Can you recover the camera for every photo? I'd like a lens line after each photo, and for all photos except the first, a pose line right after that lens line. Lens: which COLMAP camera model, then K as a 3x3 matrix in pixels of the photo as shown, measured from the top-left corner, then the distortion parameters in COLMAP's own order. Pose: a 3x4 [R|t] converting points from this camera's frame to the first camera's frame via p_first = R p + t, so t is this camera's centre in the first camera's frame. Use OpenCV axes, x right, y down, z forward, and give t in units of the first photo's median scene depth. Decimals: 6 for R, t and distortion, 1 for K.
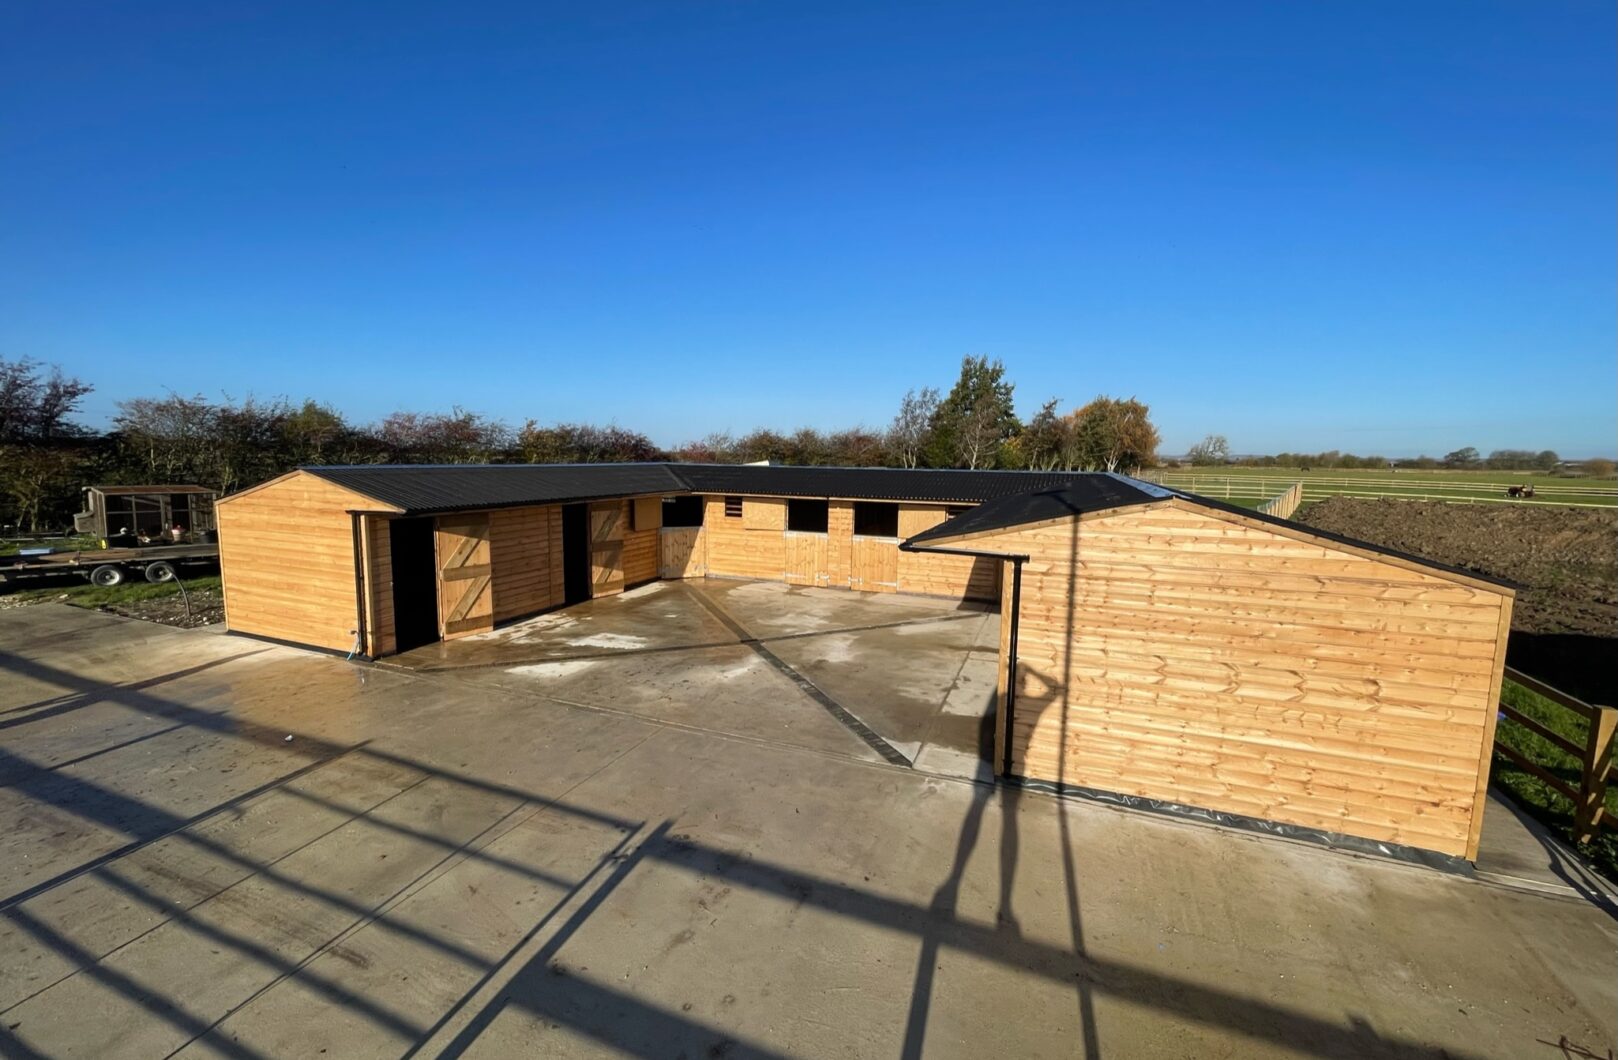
lens RADIAL K [[650.6, 0, 815.4], [0, 650.6, 528.2], [0, 0, 1]] dist [-0.007896, 0.000836]
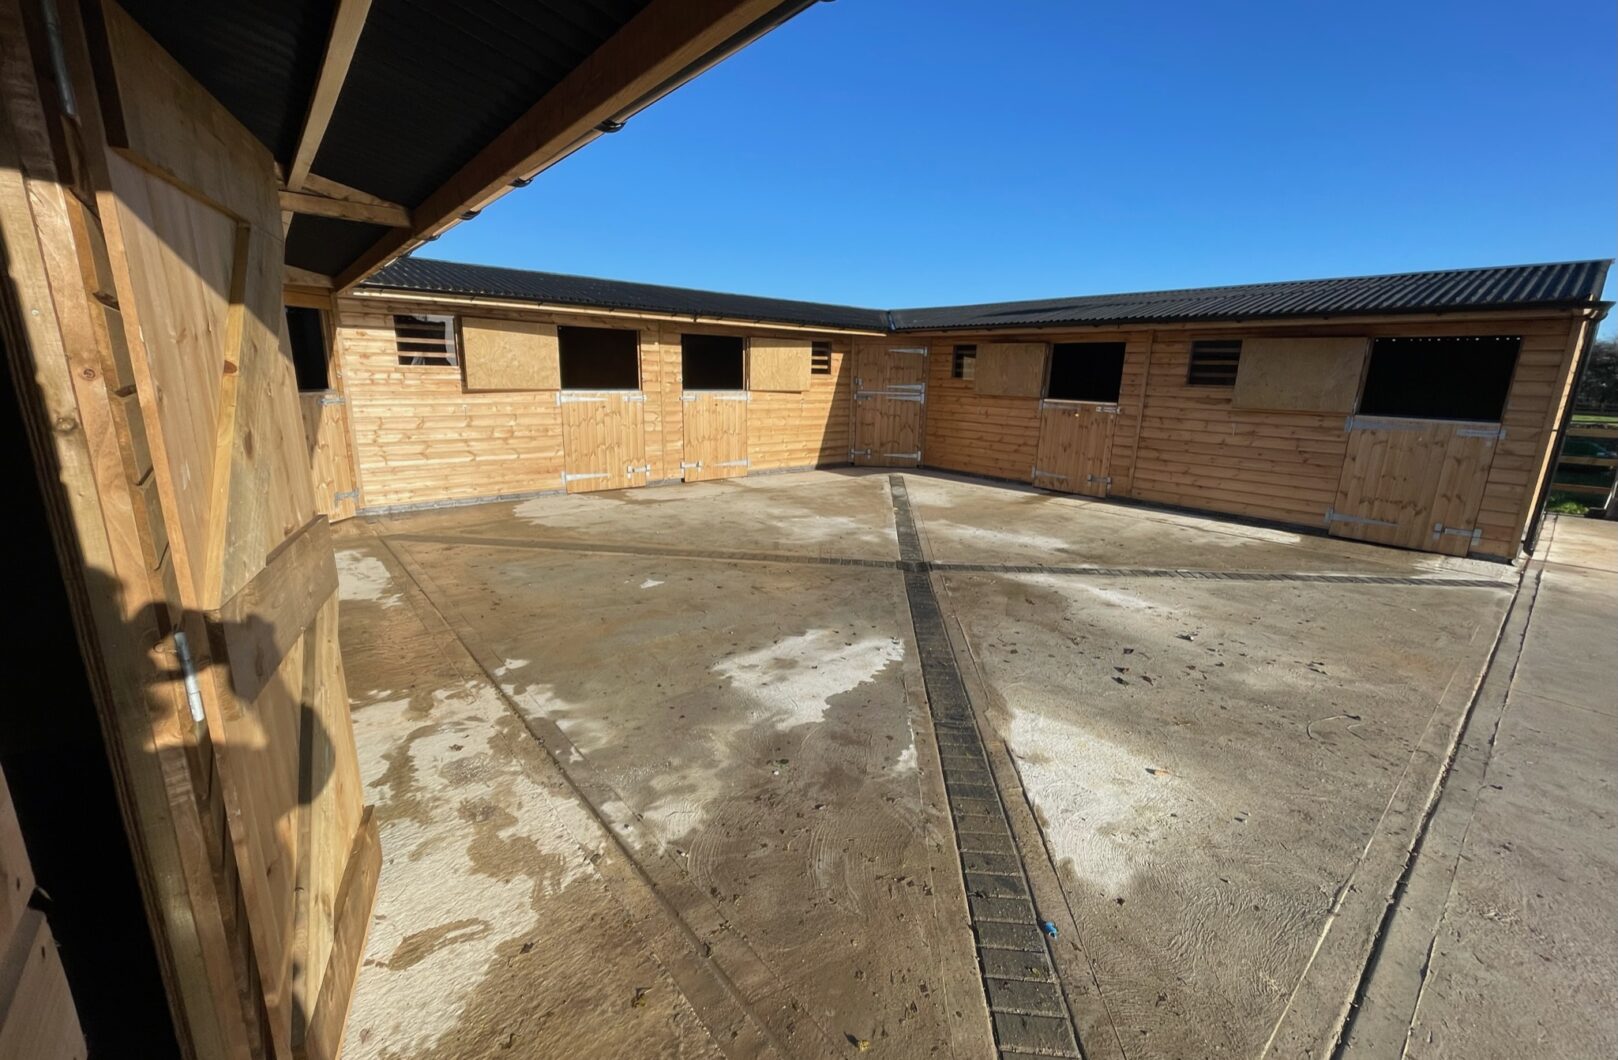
lens RADIAL K [[650.6, 0, 810.8], [0, 650.6, 529.9], [0, 0, 1]] dist [-0.007896, 0.000836]
pose [[0.474641, -0.210600, 0.854613, -0.769572], [0.081005, 0.977284, 0.195841, 0.050846], [-0.876444, -0.023727, 0.480919, 1.101433]]
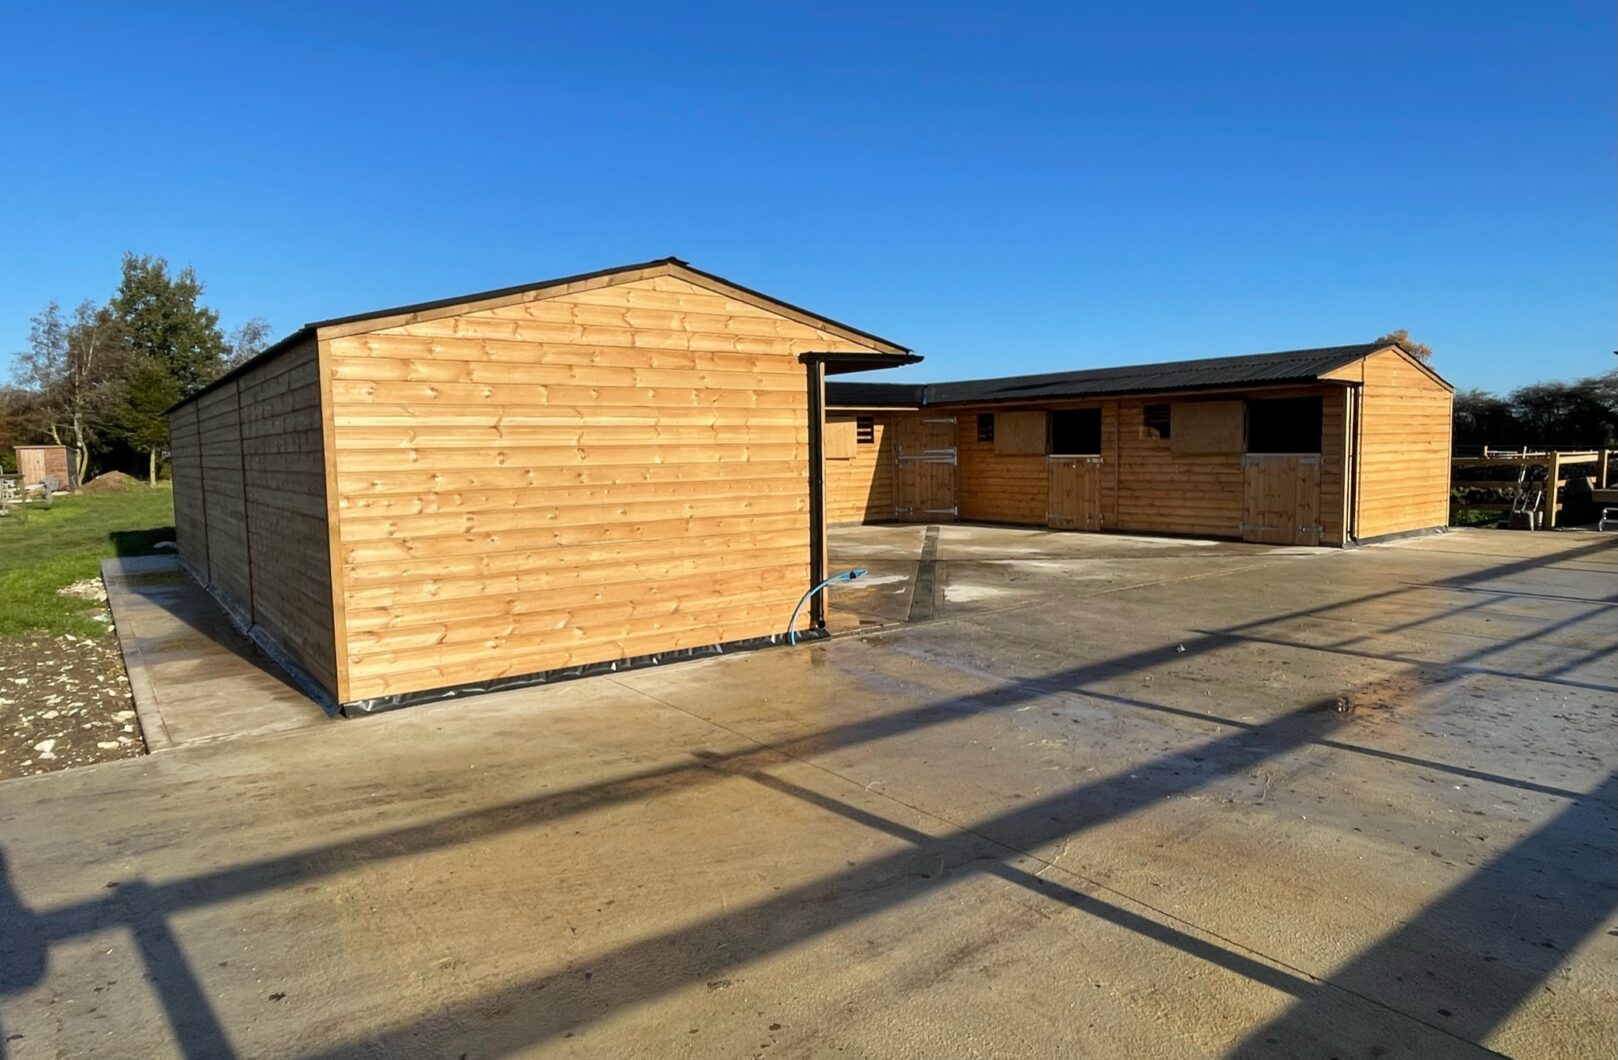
lens RADIAL K [[961.9, 0, 802.2], [0, 961.9, 526.2], [0, 0, 1]] dist [-0.000326, 0.001112]
pose [[0.525214, -0.095066, 0.845643, -1.570032], [0.121811, 0.991905, 0.035854, 0.095025], [-0.842207, 0.084178, 0.532543, 0.665628]]
